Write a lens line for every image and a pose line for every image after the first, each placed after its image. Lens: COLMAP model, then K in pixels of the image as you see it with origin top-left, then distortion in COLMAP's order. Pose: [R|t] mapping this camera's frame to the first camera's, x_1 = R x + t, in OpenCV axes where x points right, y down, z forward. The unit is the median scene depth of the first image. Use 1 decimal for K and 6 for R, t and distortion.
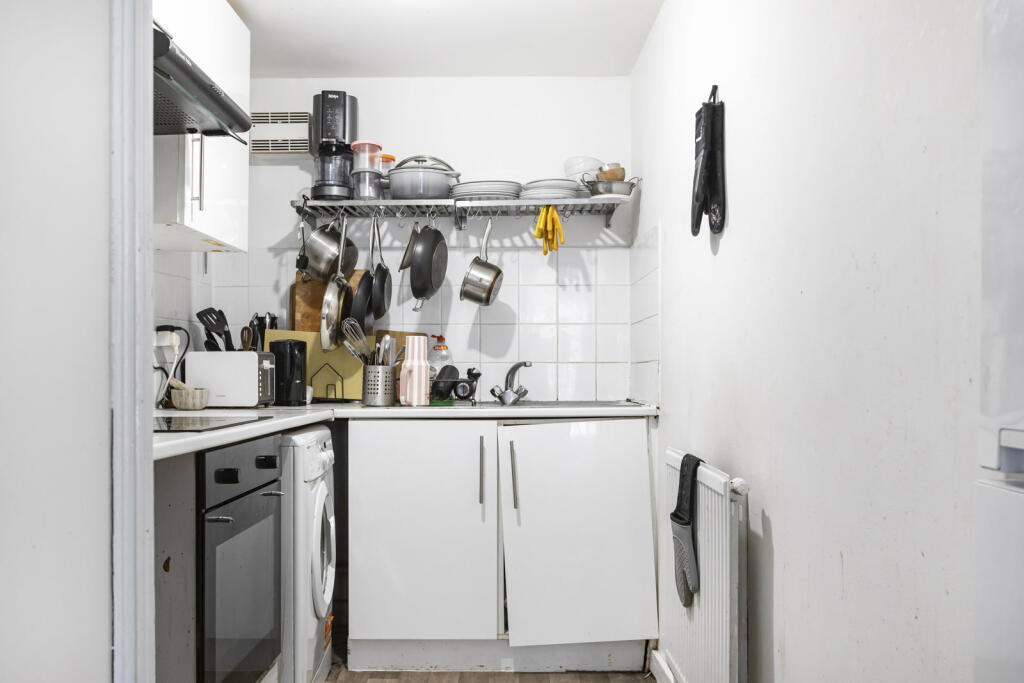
lens RADIAL K [[937.1, 0, 512.6], [0, 937.1, 345.3], [0, 0, 1]] dist [-0.011928, 0.000000]
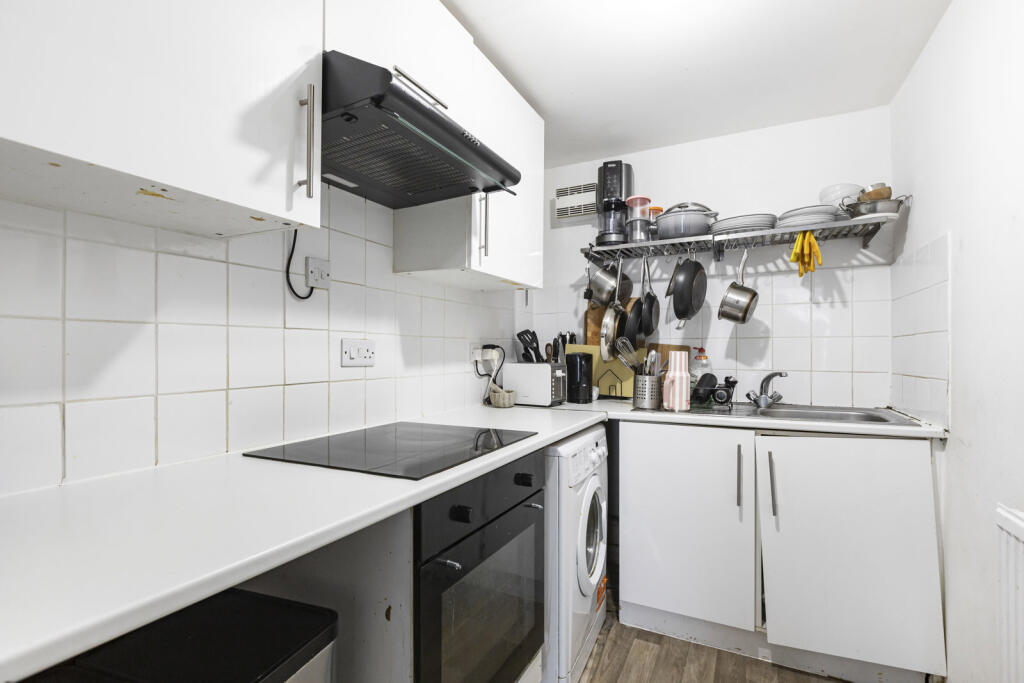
lens RADIAL K [[490.2, 0, 505.5], [0, 490.2, 349.6], [0, 0, 1]] dist [-0.008369, 0.002042]
pose [[0.892222, -0.000026, -0.451598, -0.016450], [0.011142, 0.999697, 0.021957, -0.027022], [0.451460, -0.024622, 0.891952, 0.327326]]
